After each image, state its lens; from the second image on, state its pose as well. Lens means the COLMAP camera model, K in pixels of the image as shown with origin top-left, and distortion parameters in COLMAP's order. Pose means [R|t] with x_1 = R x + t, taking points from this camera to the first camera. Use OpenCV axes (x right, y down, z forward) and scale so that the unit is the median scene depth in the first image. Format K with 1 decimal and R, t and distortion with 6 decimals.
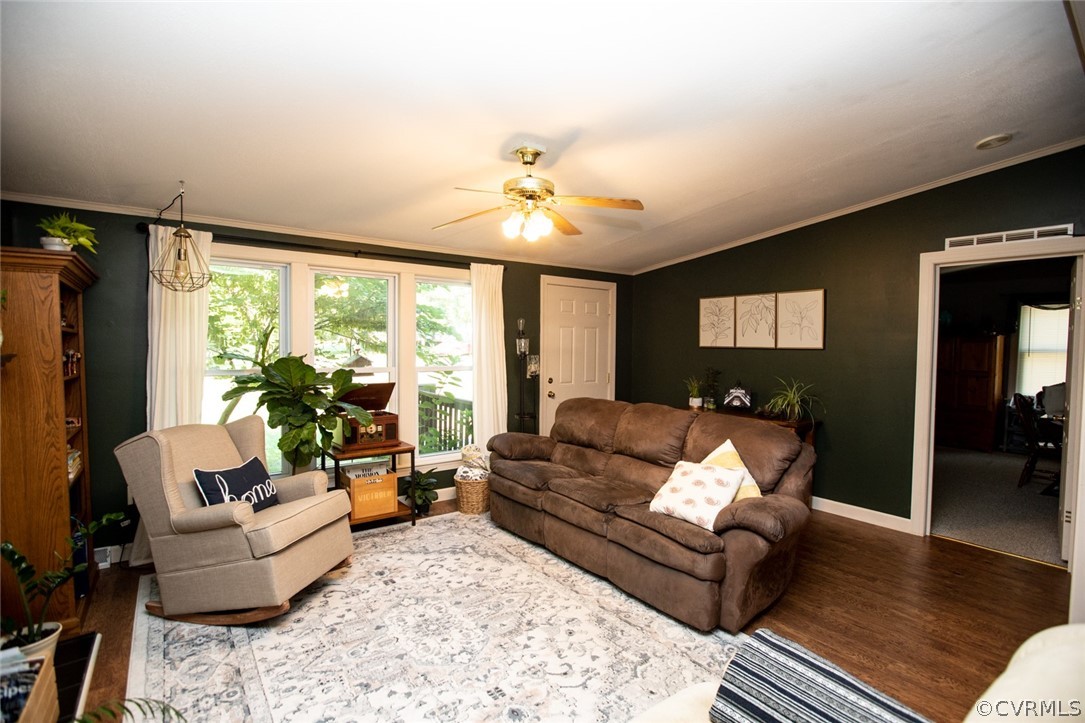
lens RADIAL K [[503.4, 0, 538.9], [0, 503.4, 362.0], [0, 0, 1]] dist [-0.054698, 0.025700]
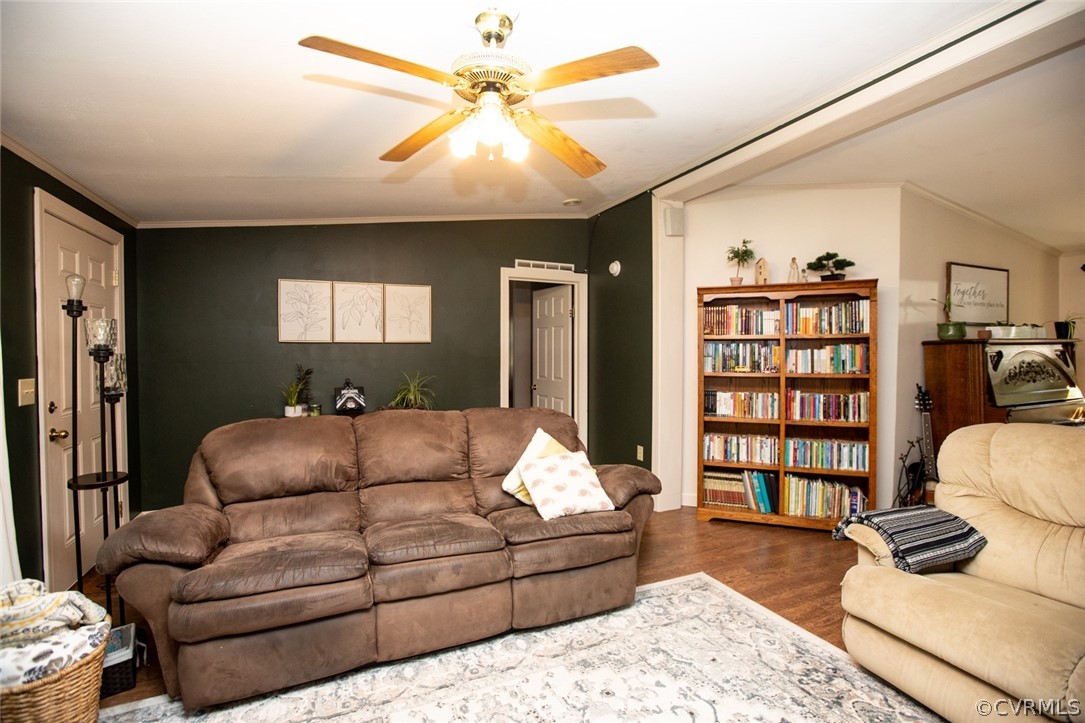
lens RADIAL K [[493.4, 0, 539.4], [0, 493.4, 363.8], [0, 0, 1]] dist [-0.055753, 0.020678]
pose [[0.235292, -0.034047, 0.971328, -0.362808], [0.040760, 0.998853, 0.025138, 0.002120], [-0.971070, 0.033677, 0.236409, 0.482534]]
